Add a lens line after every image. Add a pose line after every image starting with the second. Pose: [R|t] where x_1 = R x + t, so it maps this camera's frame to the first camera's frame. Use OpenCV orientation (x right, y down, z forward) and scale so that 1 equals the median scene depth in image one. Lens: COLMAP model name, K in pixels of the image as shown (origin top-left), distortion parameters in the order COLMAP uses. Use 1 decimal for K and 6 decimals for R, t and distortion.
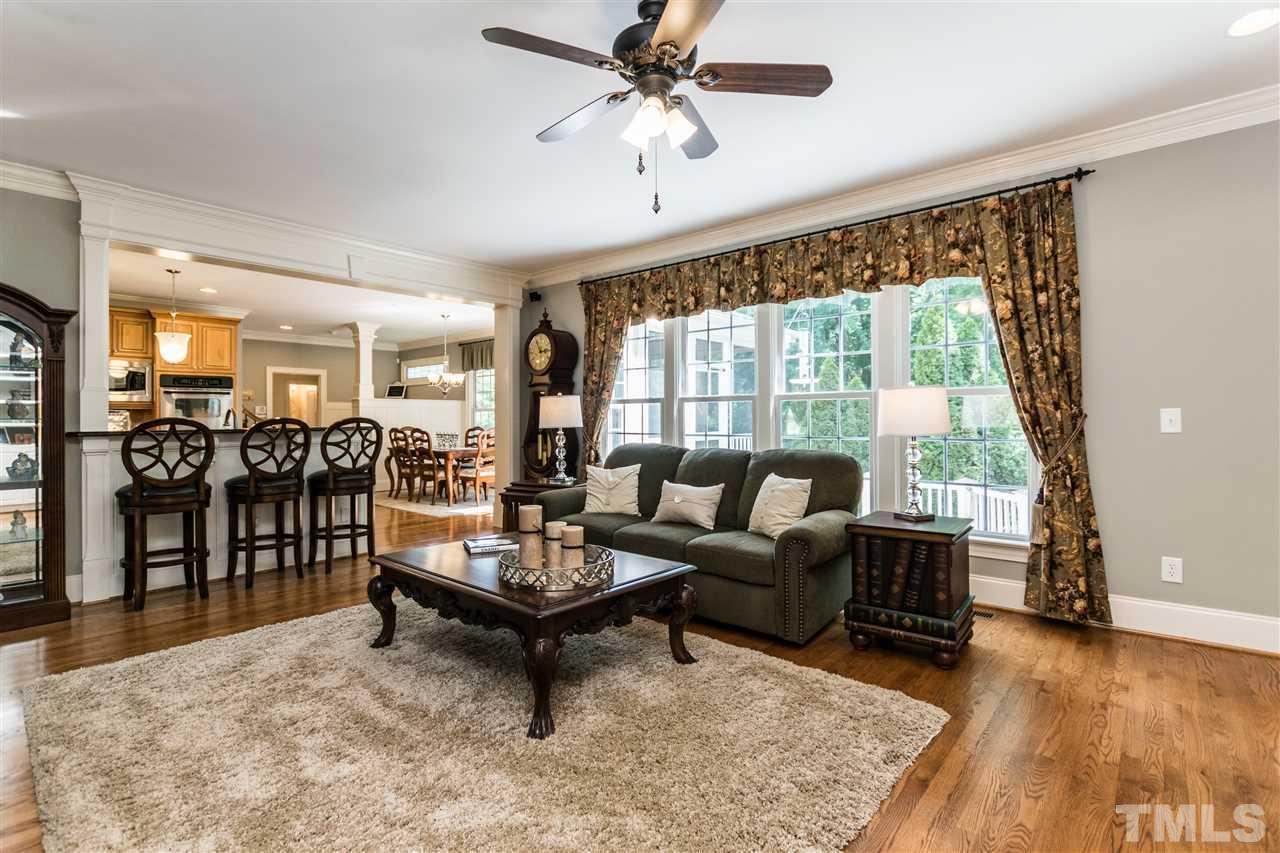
lens RADIAL K [[596.9, 0, 668.4], [0, 596.9, 414.7], [0, 0, 1]] dist [-0.016029, 0.000018]
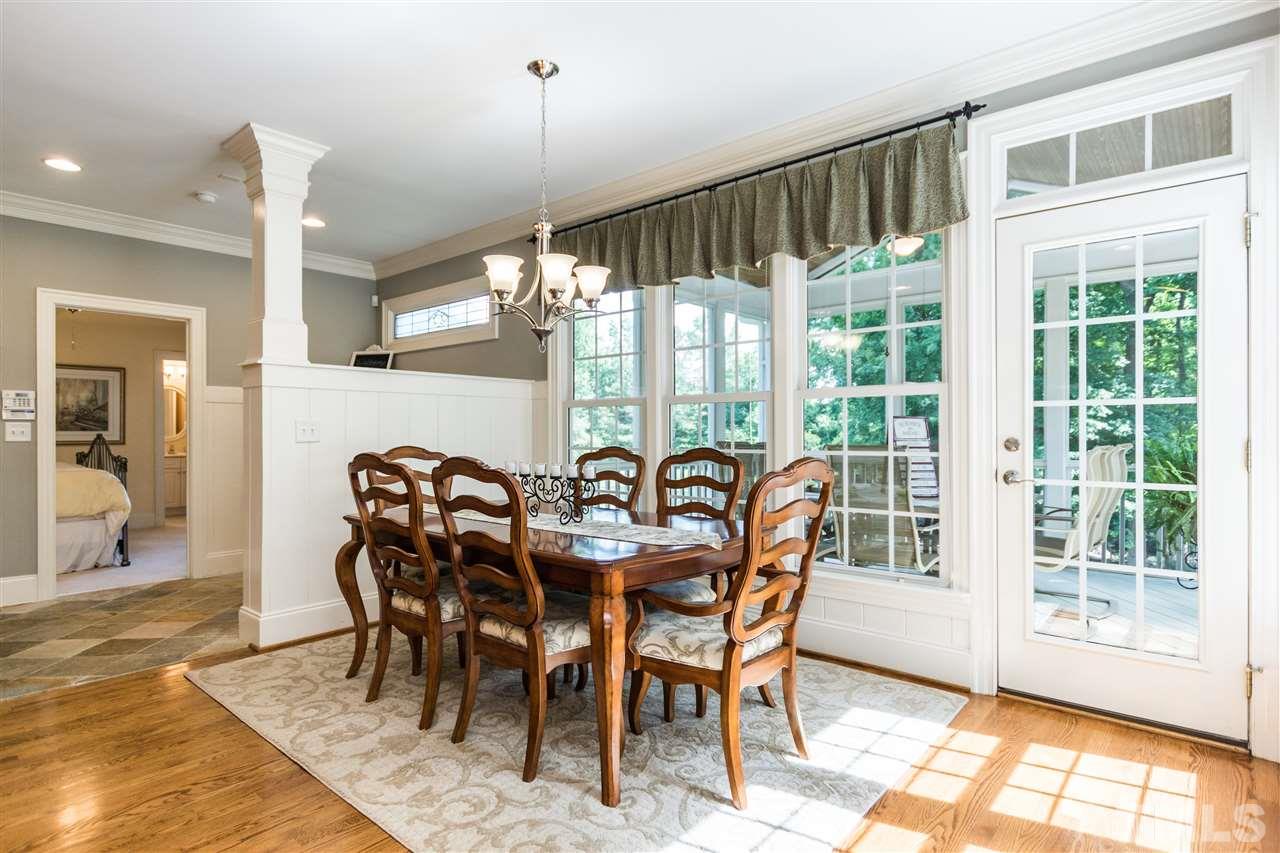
lens RADIAL K [[671.1, 0, 657.3], [0, 671.1, 433.4], [0, 0, 1]] dist [-0.000387, 0.000231]
pose [[0.999774, 0.005590, -0.020497, -0.500625], [-0.005505, 0.999976, 0.004214, 0.016617], [0.020520, -0.004100, 0.999781, 1.080168]]
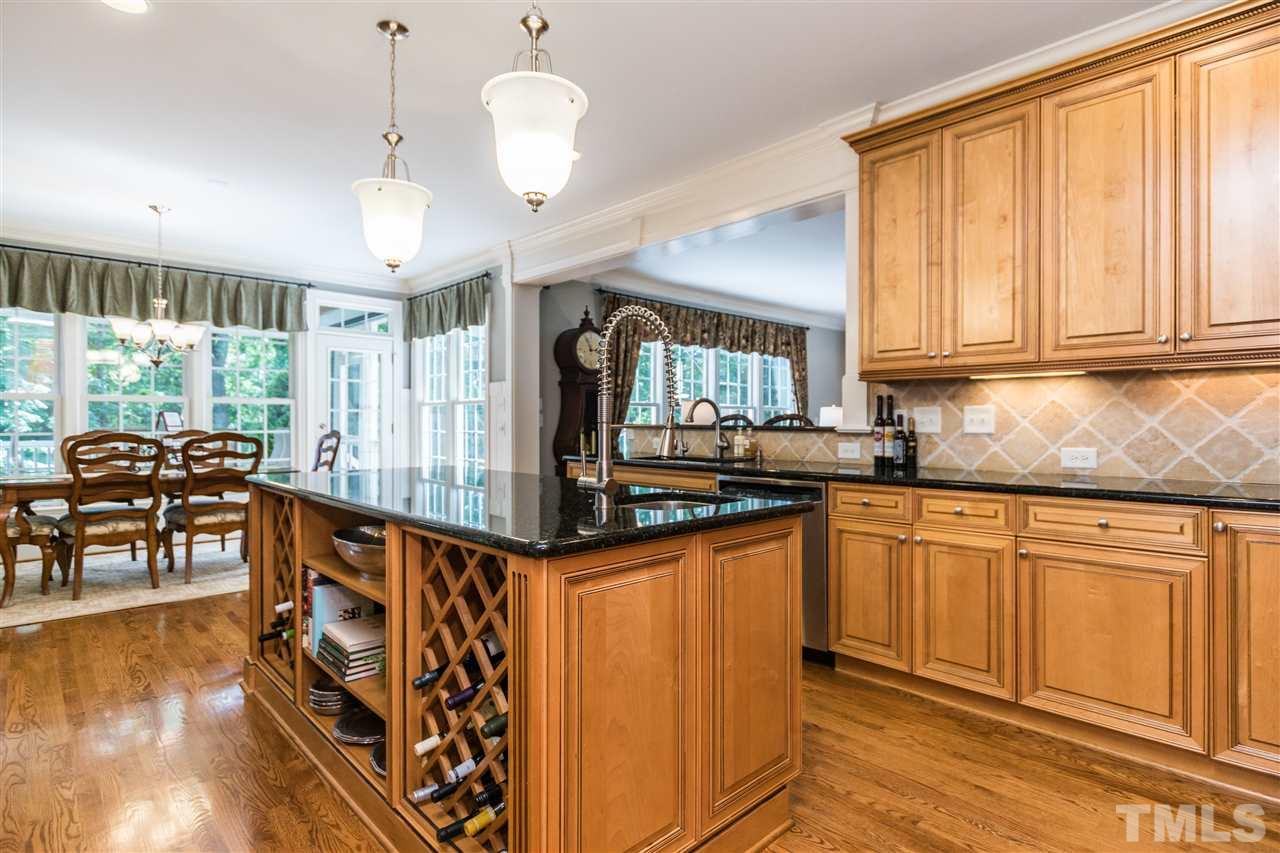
lens RADIAL K [[648.9, 0, 640.0], [0, 648.9, 426.5], [0, 0, 1]] dist [-0.000720, -0.000279]
pose [[0.118591, 0.002077, 0.992941, -1.386013], [-0.006455, 0.999978, -0.001321, 0.023341], [-0.992922, -0.006252, 0.118602, 0.859359]]
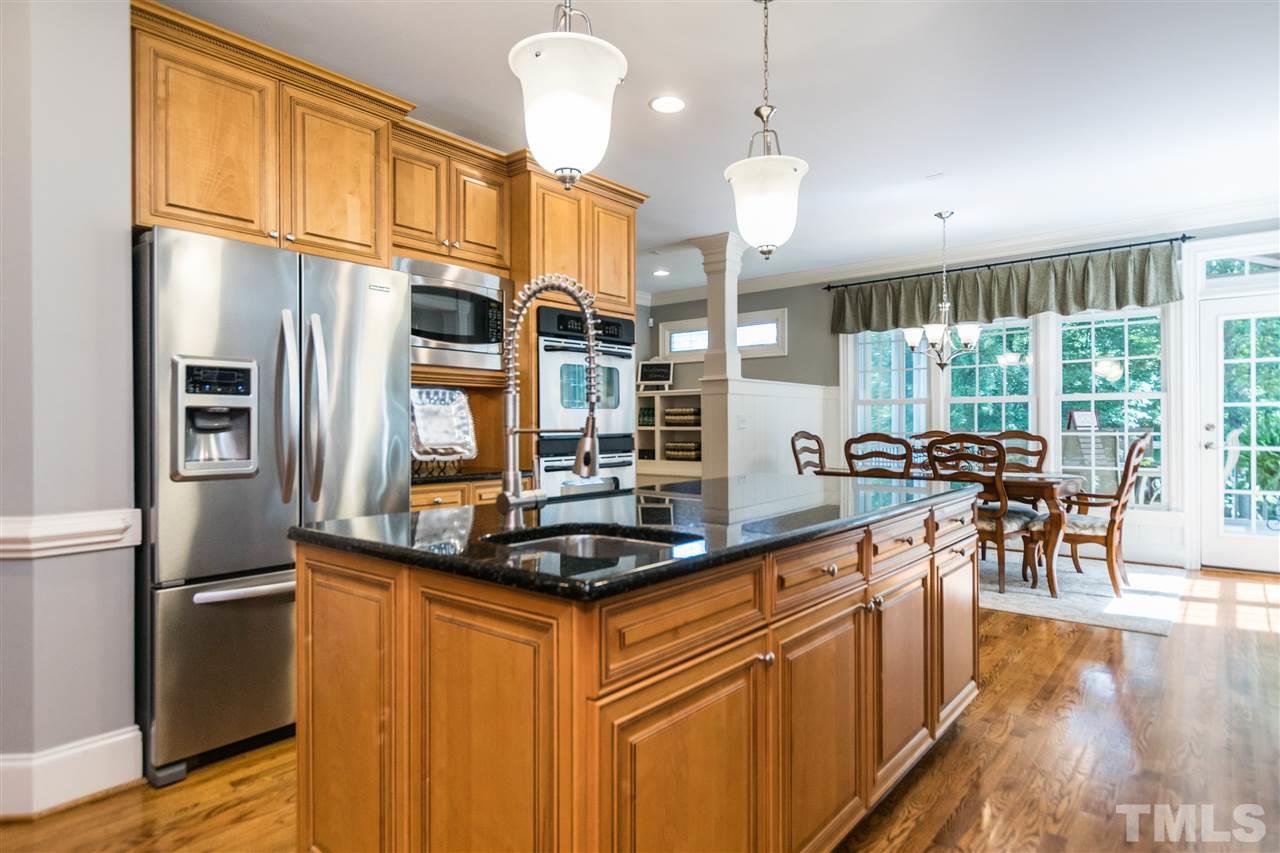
lens RADIAL K [[718.6, 0, 638.2], [0, 718.6, 426.1], [0, 0, 1]] dist [0.000526, -0.001012]
pose [[0.999988, 0.002618, -0.004143, -1.016107], [-0.002590, 0.999973, 0.006941, 0.019036], [0.004161, -0.006930, 0.999967, 0.615762]]
